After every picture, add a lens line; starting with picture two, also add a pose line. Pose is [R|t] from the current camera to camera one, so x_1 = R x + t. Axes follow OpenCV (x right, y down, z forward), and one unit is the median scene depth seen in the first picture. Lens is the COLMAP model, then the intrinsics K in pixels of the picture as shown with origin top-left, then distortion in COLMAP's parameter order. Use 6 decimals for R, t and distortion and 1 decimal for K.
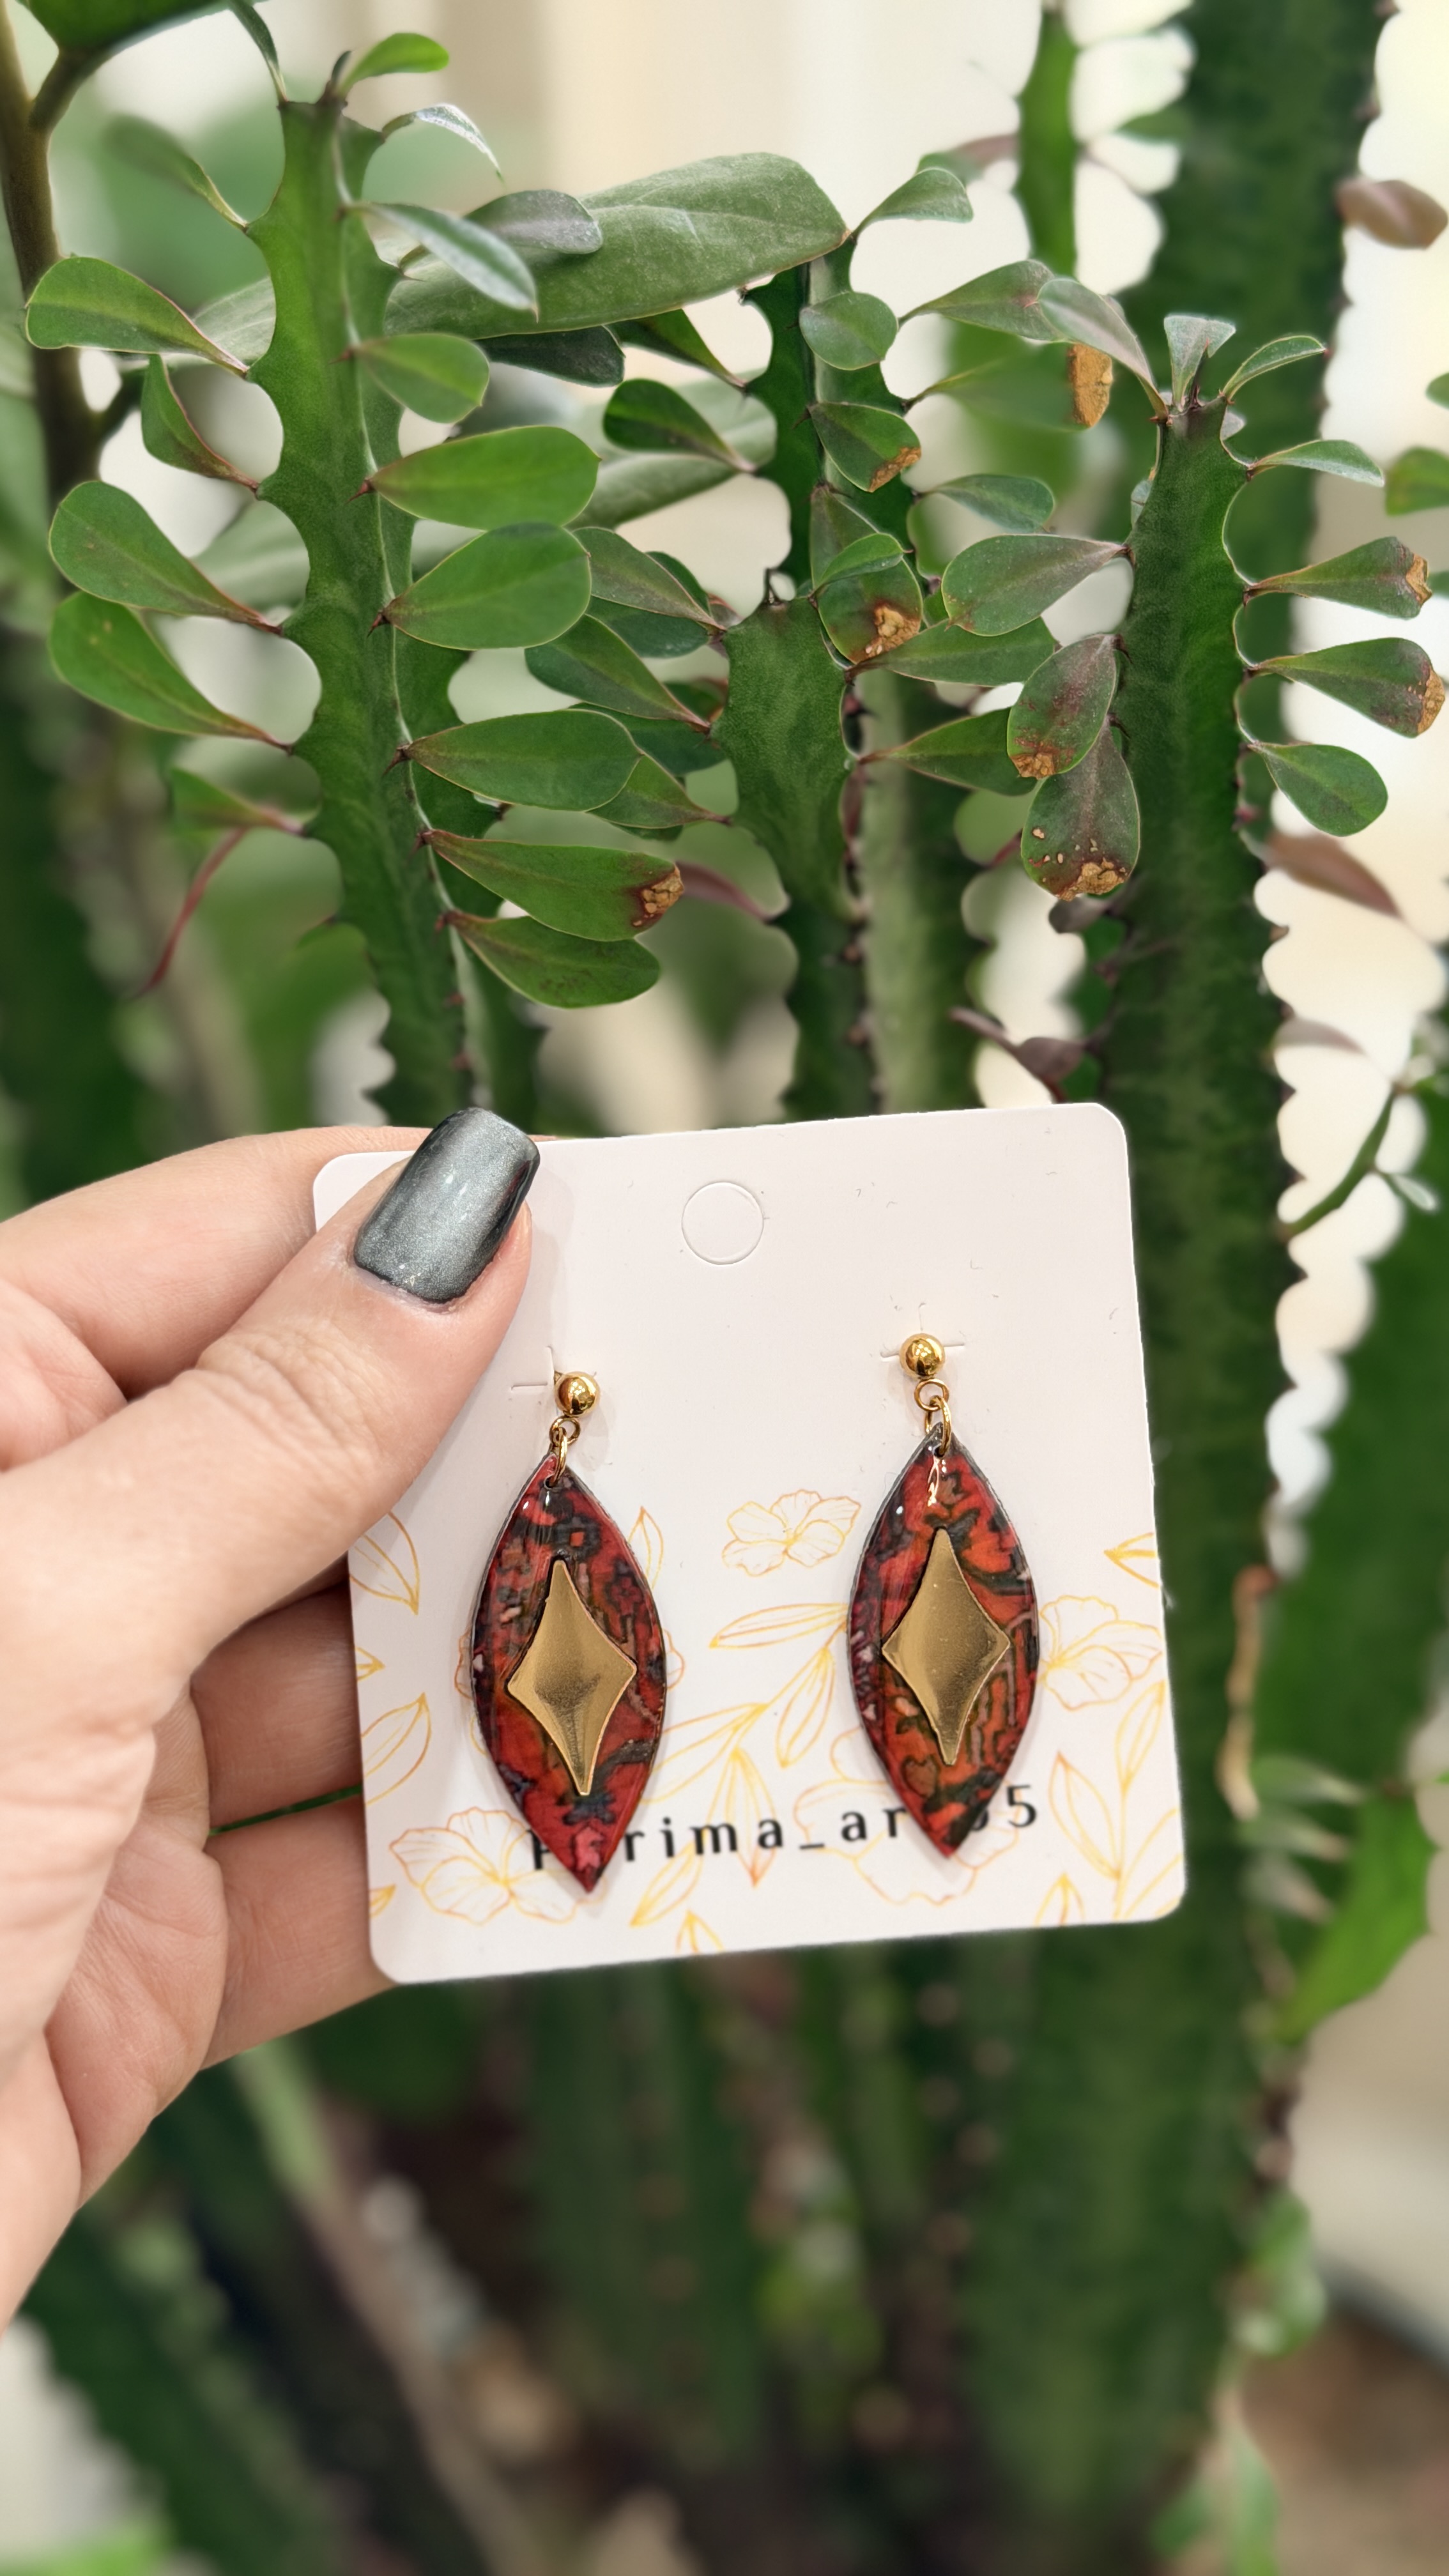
lens RADIAL K [[3803.1, 0, 738.2], [0, 3803.1, 1307.9], [0, 0, 1]] dist [0.090805, 0.000000]
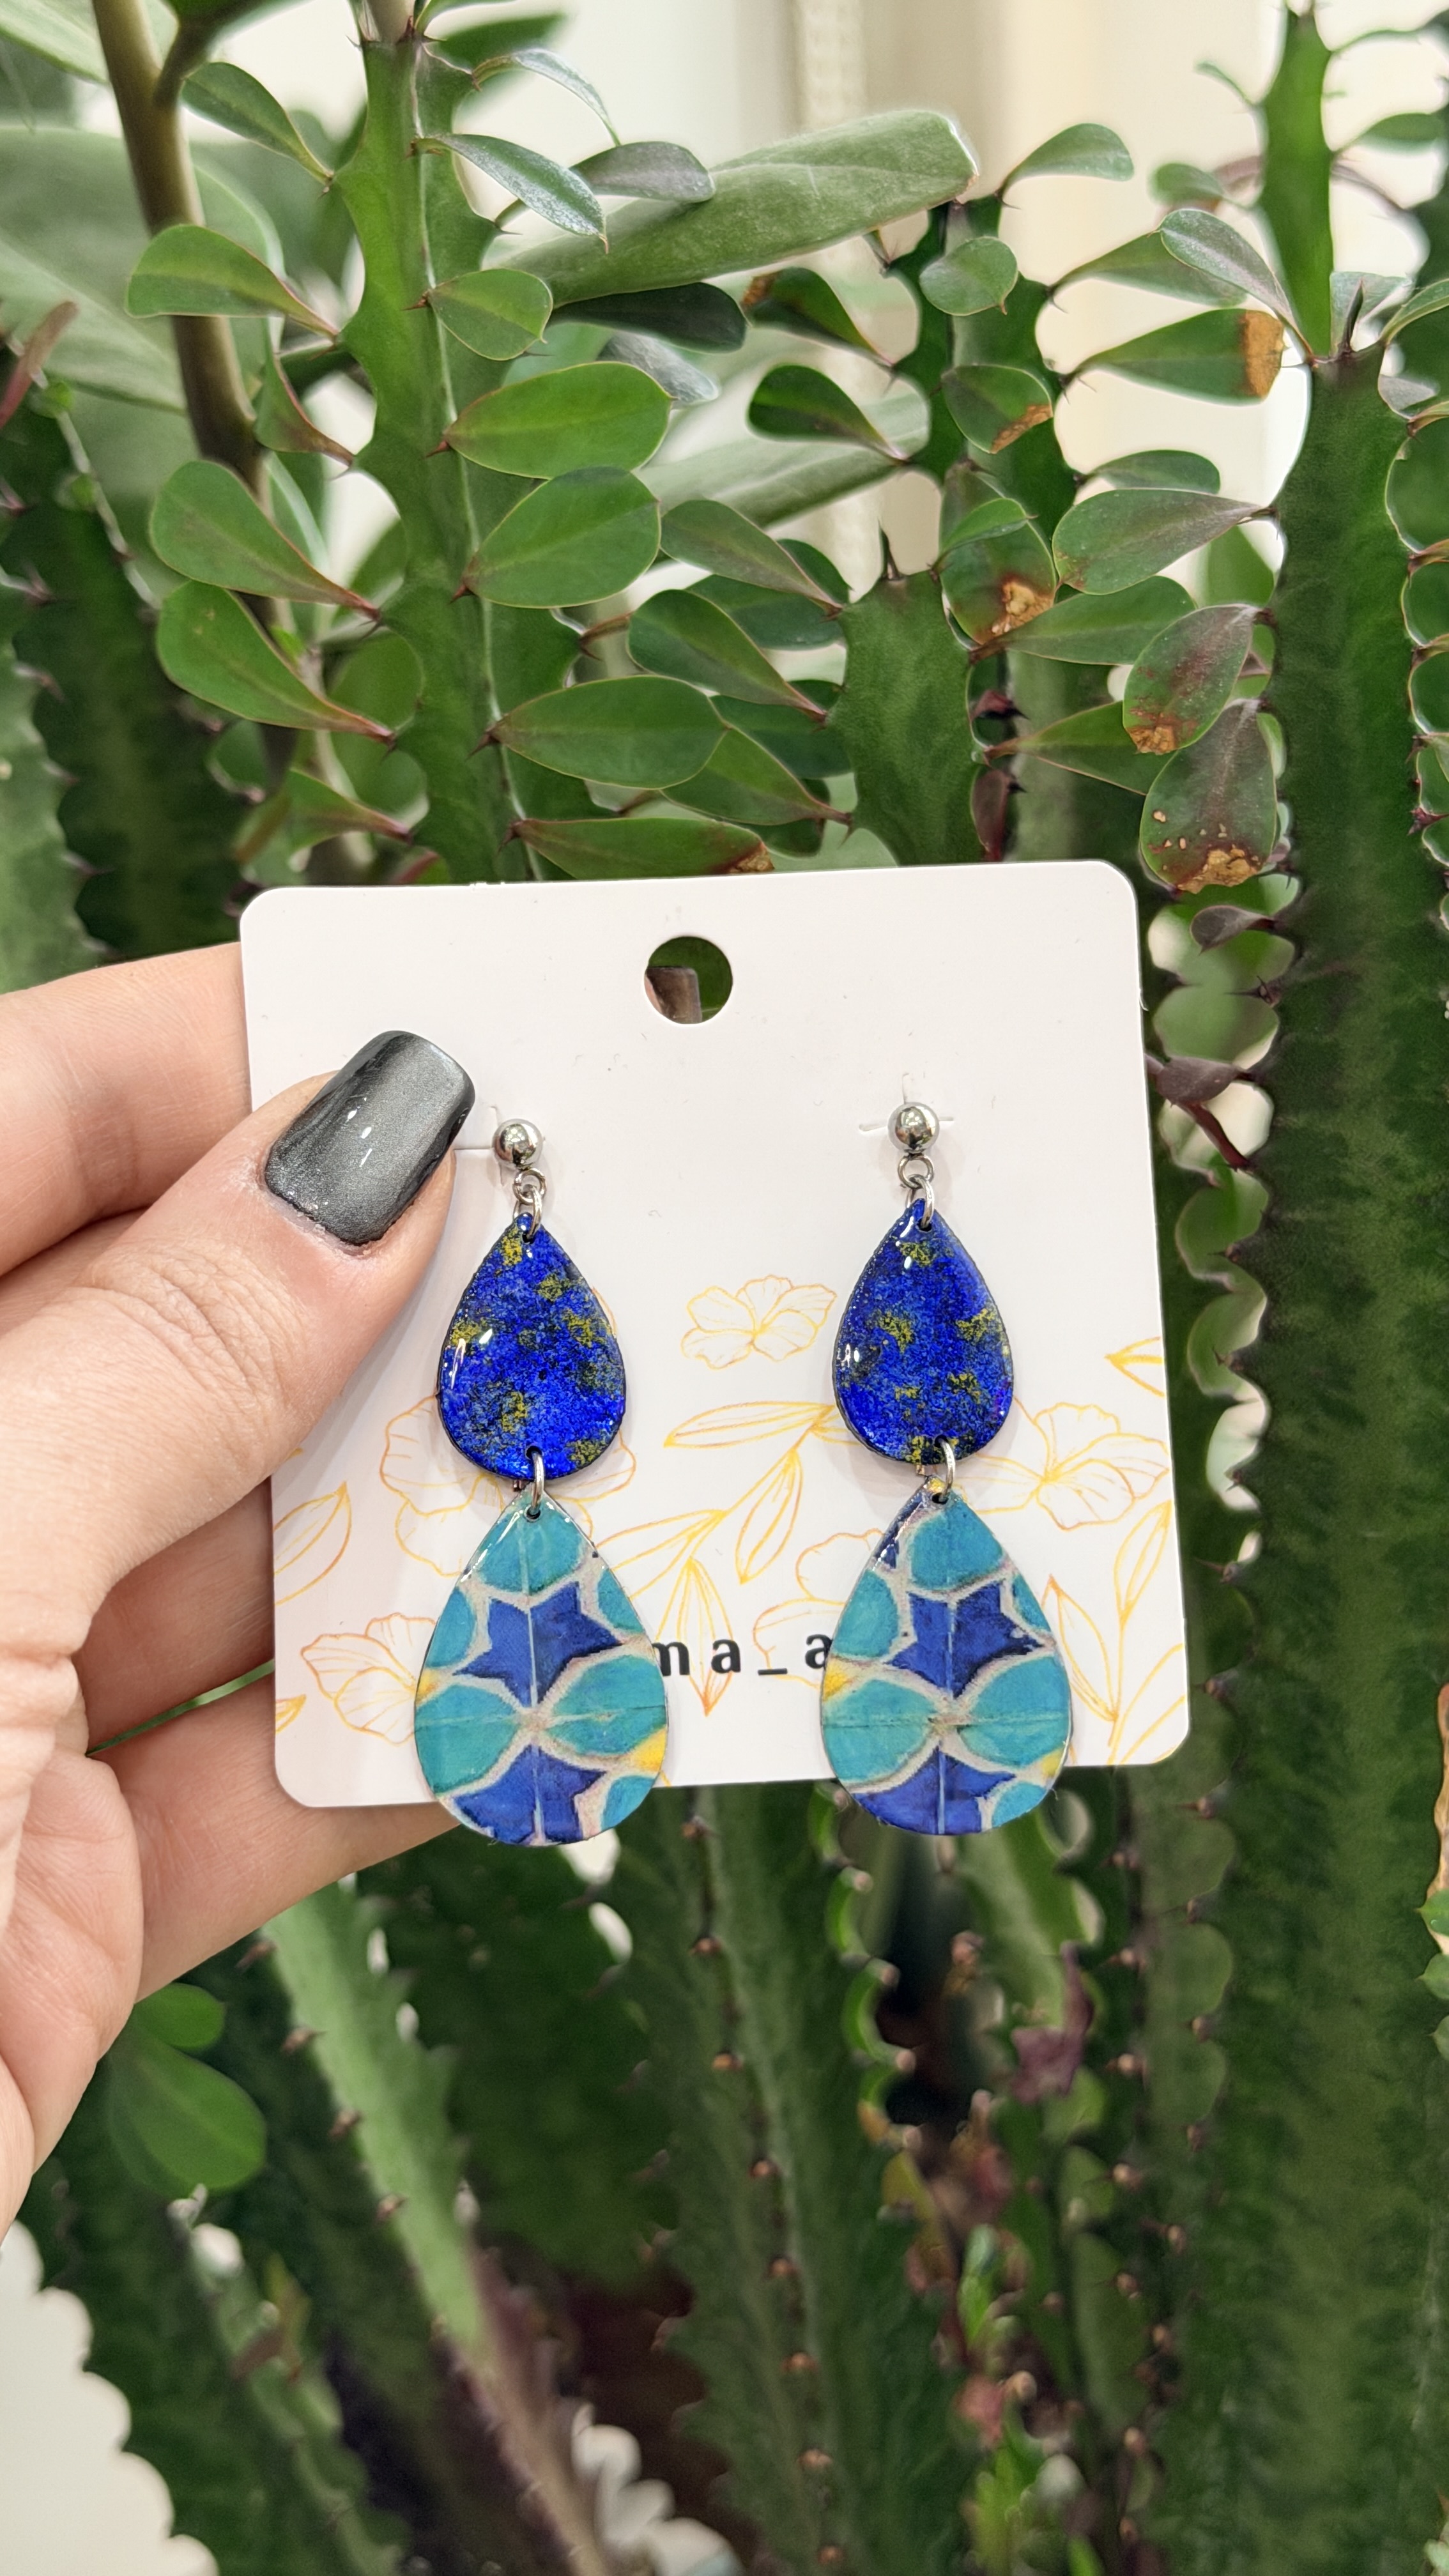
lens RADIAL K [[3803.1, 0, 697.4], [0, 3803.1, 1288.2], [0, 0, 1]] dist [0.090805, 0.000000]
pose [[0.985522, 0.025540, -0.167611, 0.121510], [-0.039684, 0.995876, -0.081581, 0.063832], [0.164836, 0.087051, 0.982472, 0.097335]]
